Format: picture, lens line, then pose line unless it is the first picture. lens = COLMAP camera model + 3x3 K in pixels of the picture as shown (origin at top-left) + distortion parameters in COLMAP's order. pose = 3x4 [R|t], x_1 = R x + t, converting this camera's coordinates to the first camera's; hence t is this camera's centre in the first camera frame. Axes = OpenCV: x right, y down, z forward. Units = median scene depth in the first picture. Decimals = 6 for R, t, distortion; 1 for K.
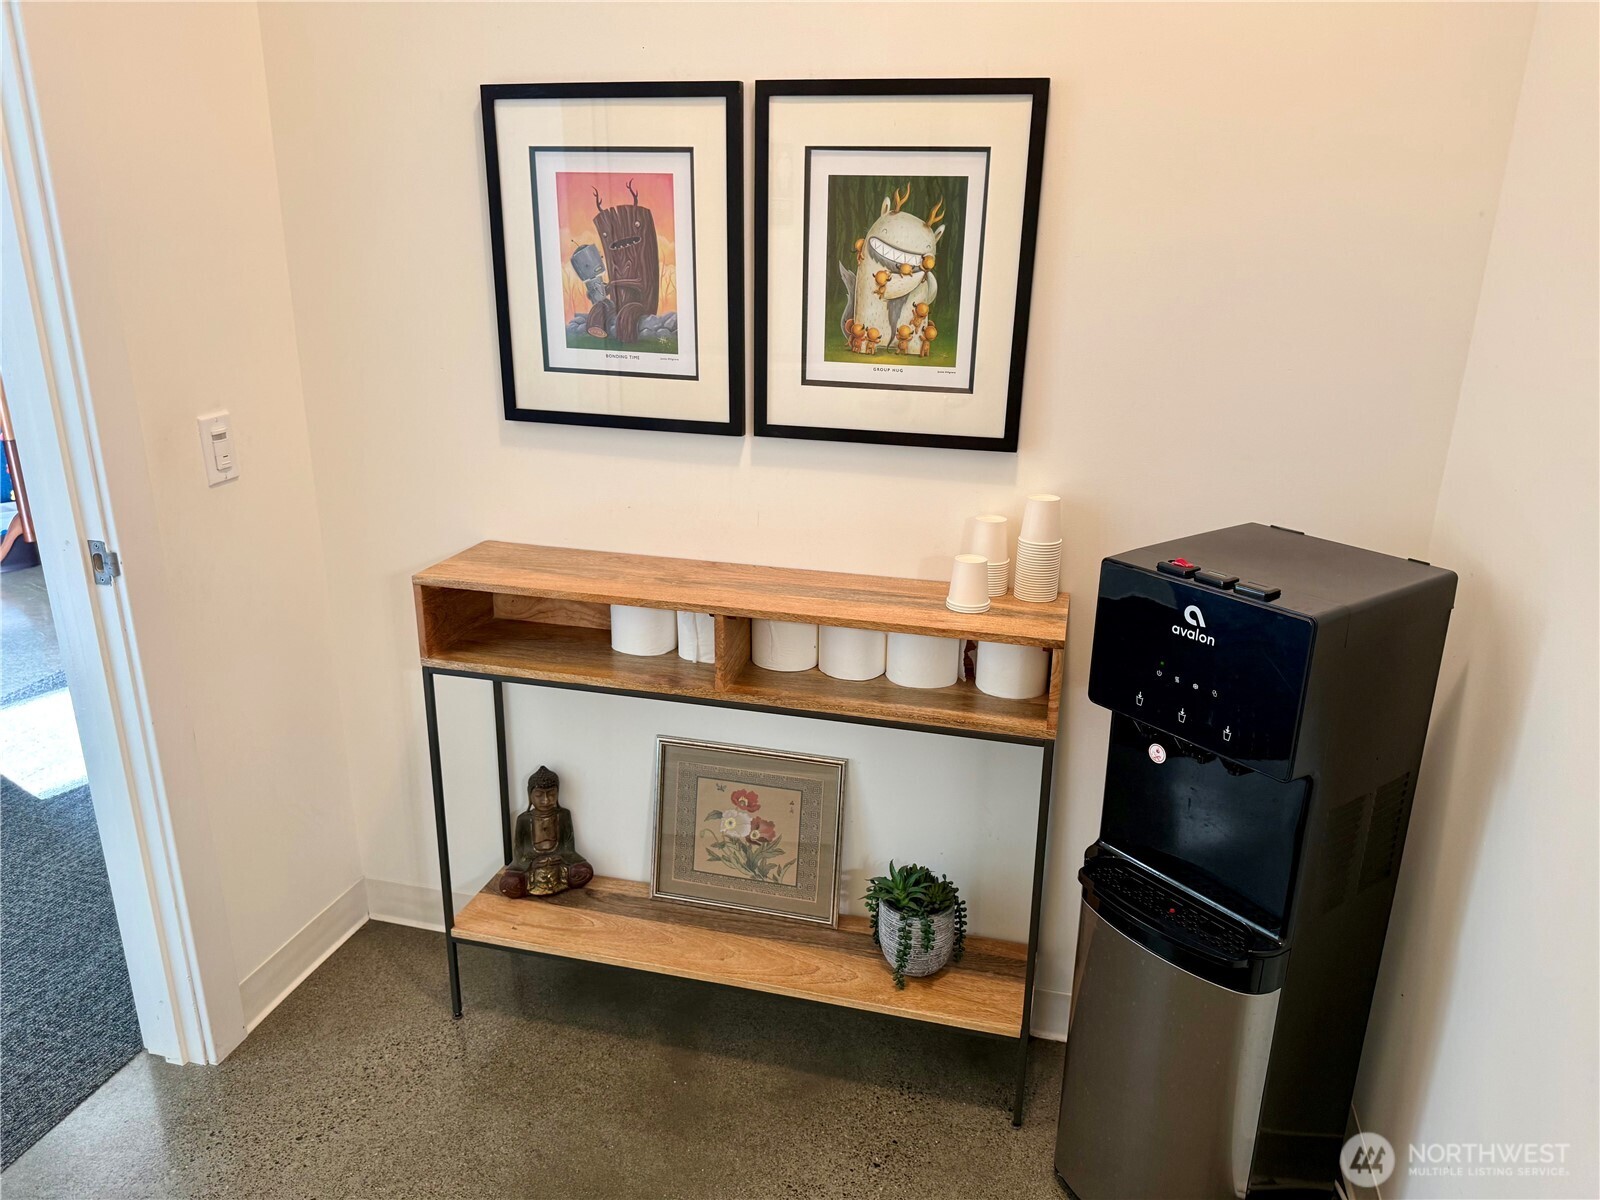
lens RADIAL K [[1127.6, 0, 799.8], [0, 1127.6, 604.9], [0, 0, 1]] dist [0.035941, -0.044650]
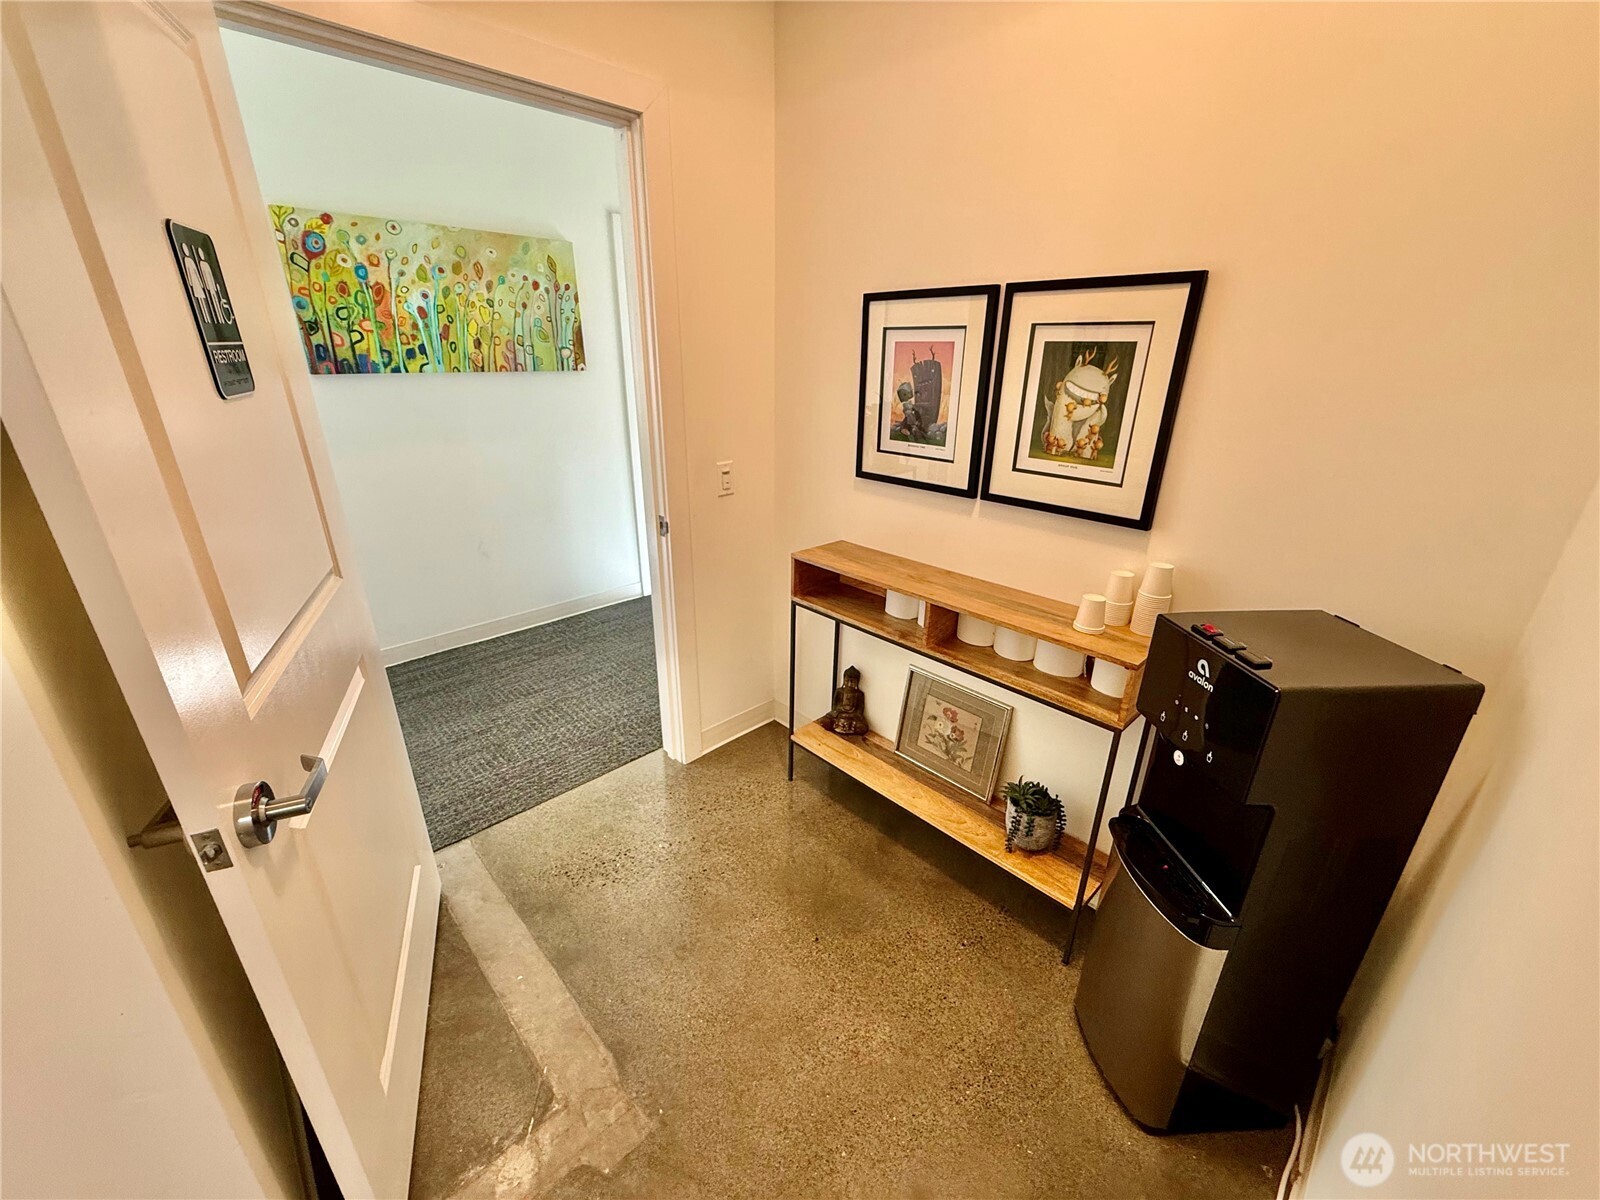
lens RADIAL K [[637.6, 0, 794.4], [0, 637.6, 601.8], [0, 0, 1]] dist [-0.009391, 0.003469]
pose [[0.845961, 0.187218, -0.499299, 0.225565], [-0.166357, 0.982268, 0.086456, -0.039923], [0.506631, 0.009923, 0.862106, 0.062616]]
